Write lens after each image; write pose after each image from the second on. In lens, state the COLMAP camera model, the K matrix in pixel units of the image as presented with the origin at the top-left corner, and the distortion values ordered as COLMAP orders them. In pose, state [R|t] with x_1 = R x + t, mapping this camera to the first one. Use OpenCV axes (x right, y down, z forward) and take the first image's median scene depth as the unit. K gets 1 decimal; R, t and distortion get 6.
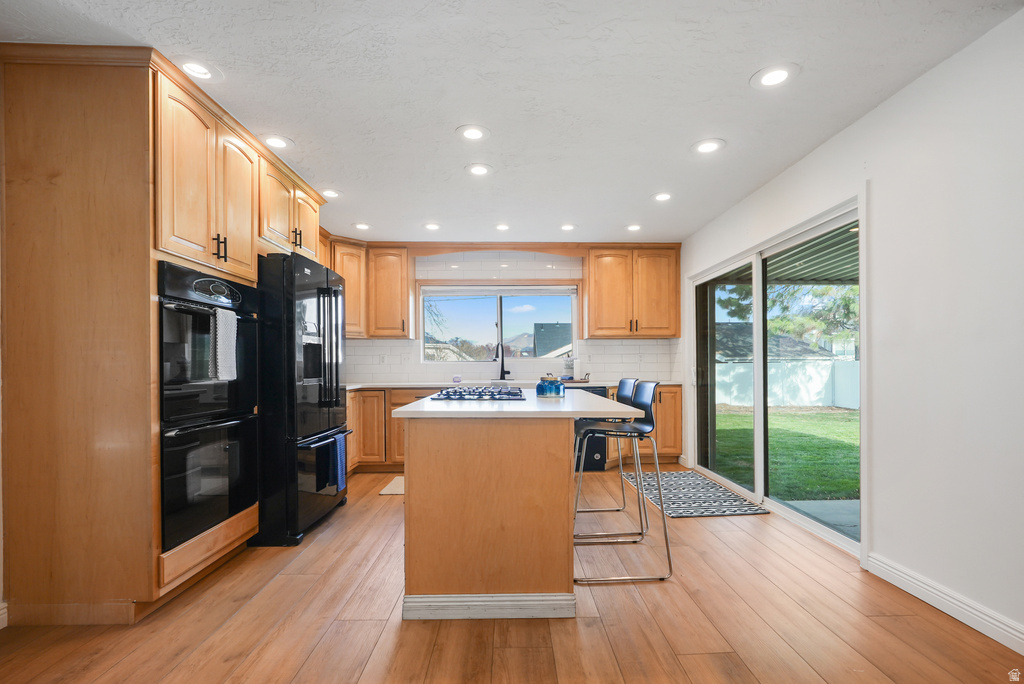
lens RADIAL K [[472.9, 0, 515.6], [0, 472.9, 365.4], [0, 0, 1]] dist [-0.002719, 0.000712]
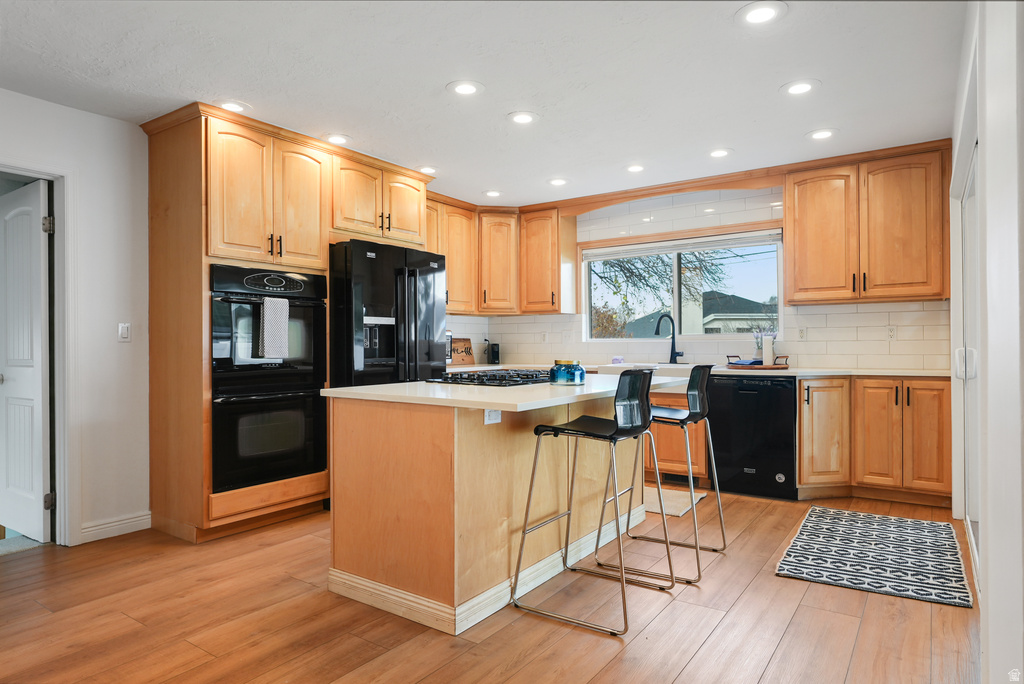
lens RADIAL K [[601.5, 0, 512.0], [0, 601.5, 342.0], [0, 0, 1]] dist [-0.003651, 0.000398]
pose [[0.809641, -0.002494, -0.586920, 0.603071], [0.001643, 0.999997, -0.001981, -0.004501], [0.586923, 0.000640, 0.809642, 0.113990]]
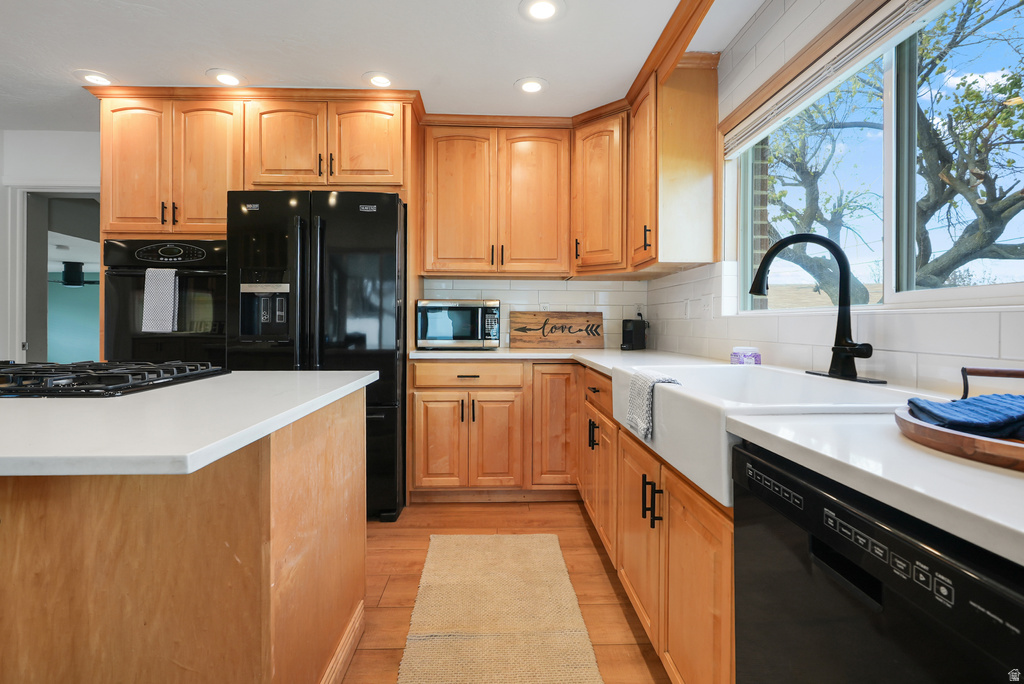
lens RADIAL K [[467.2, 0, 514.1], [0, 467.2, 322.2], [0, 0, 1]] dist [-0.001214, 0.000137]
pose [[0.019226, 0.003086, -0.999810, 0.405024], [-0.003019, 0.999991, 0.003028, 0.000557], [0.999811, 0.002960, 0.019235, 1.485118]]
